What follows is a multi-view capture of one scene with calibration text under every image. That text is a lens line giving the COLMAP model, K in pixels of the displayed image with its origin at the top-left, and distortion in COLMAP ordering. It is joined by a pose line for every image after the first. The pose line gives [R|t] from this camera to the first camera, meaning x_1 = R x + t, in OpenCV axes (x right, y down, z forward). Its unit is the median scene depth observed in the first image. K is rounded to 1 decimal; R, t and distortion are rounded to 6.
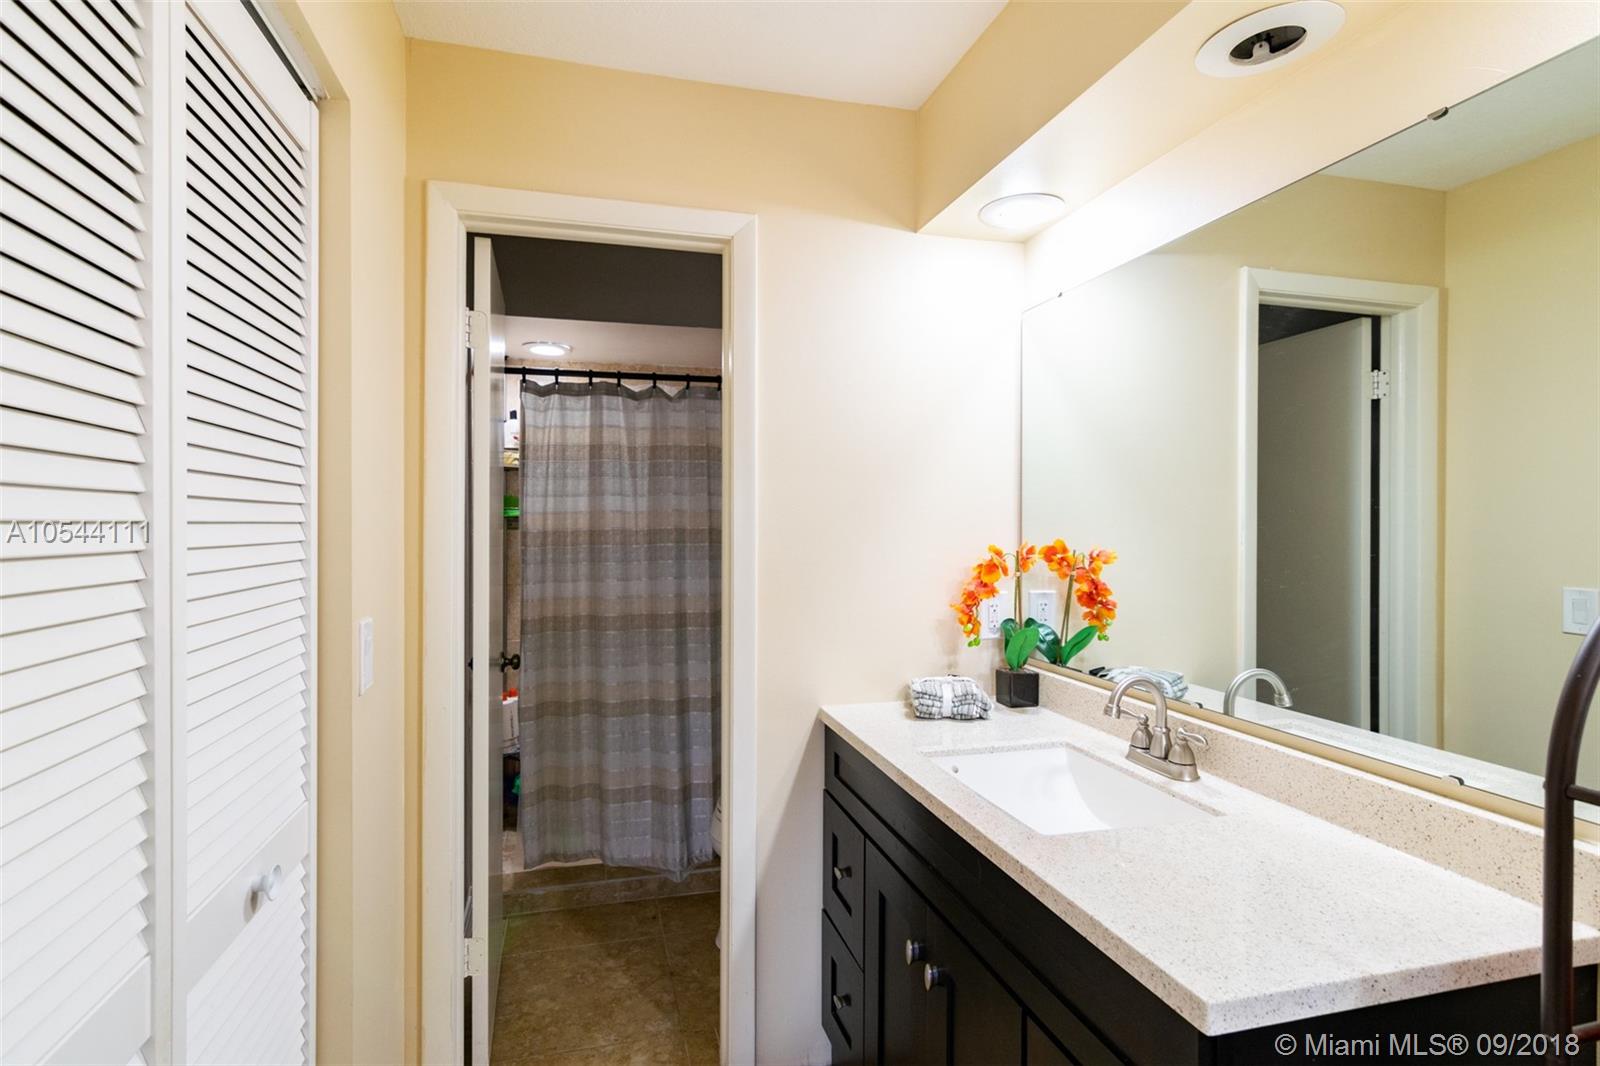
lens RADIAL K [[781.9, 0, 797.6], [0, 781.9, 529.6], [0, 0, 1]] dist [0.002179, 0.002373]
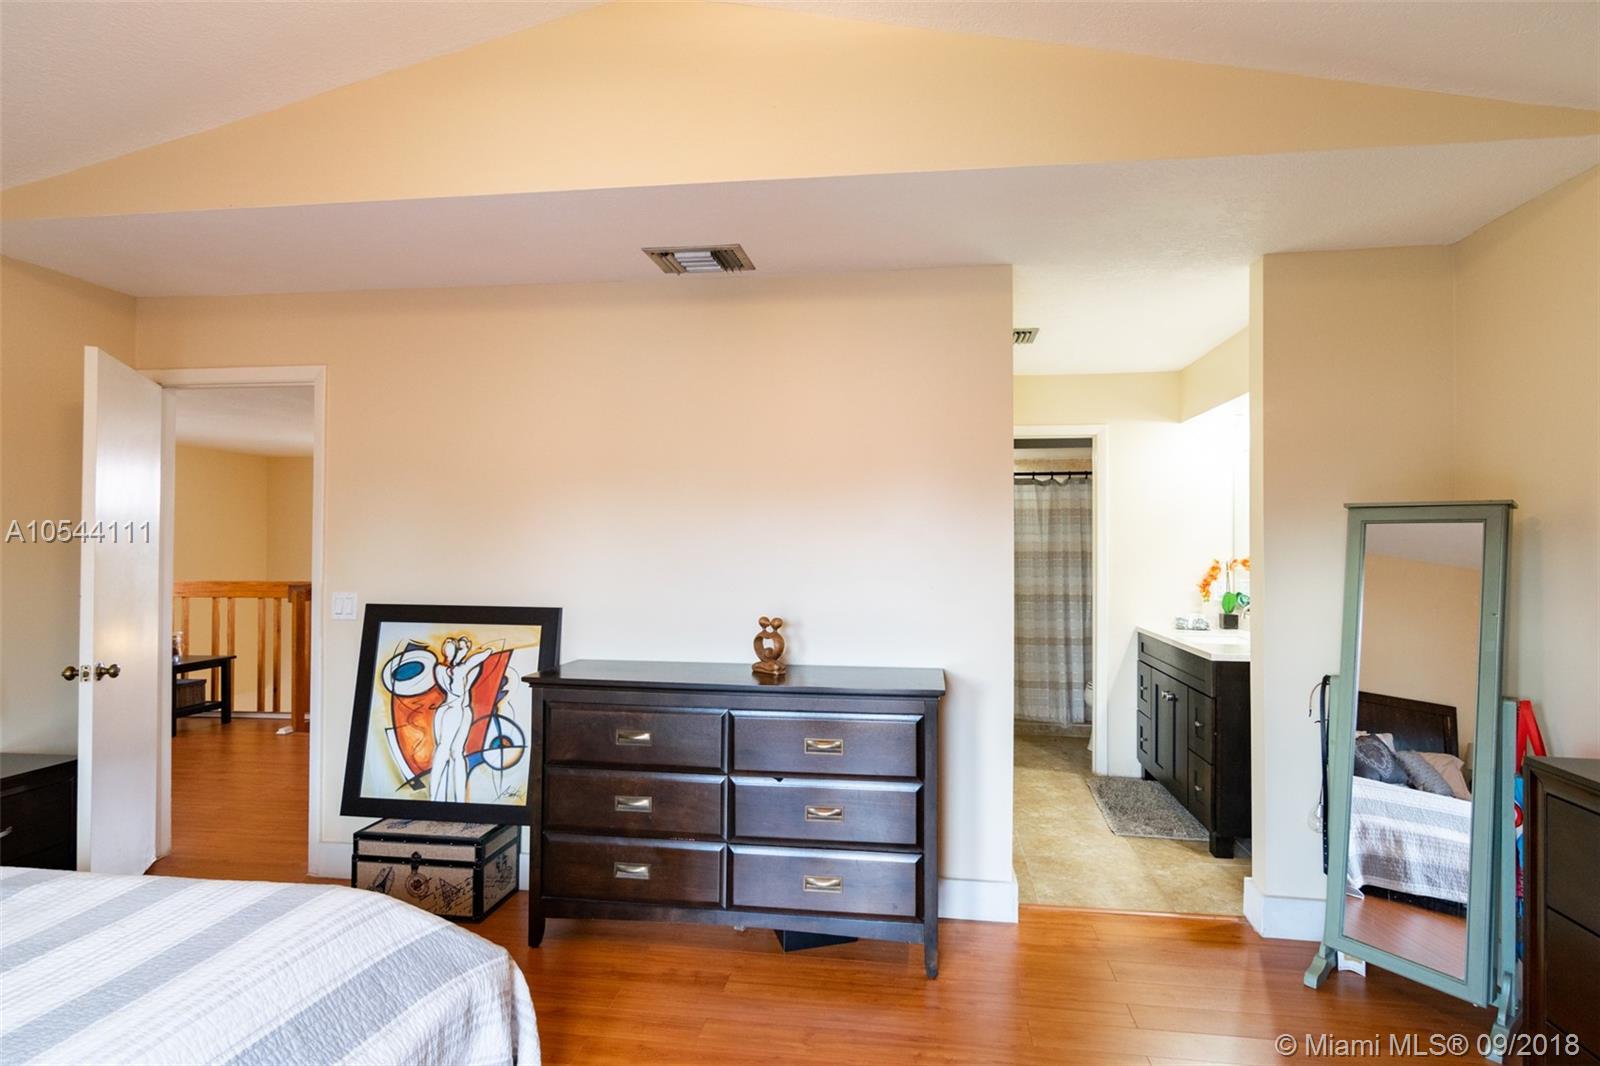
lens RADIAL K [[781.9, 0, 807.0], [0, 781.9, 543.1], [0, 0, 1]] dist [0.002179, 0.002373]
pose [[0.913367, -0.001203, -0.407135, 0.055882], [-0.002847, 0.999952, -0.009342, -0.001433], [0.407127, 0.009692, 0.913320, -1.066649]]
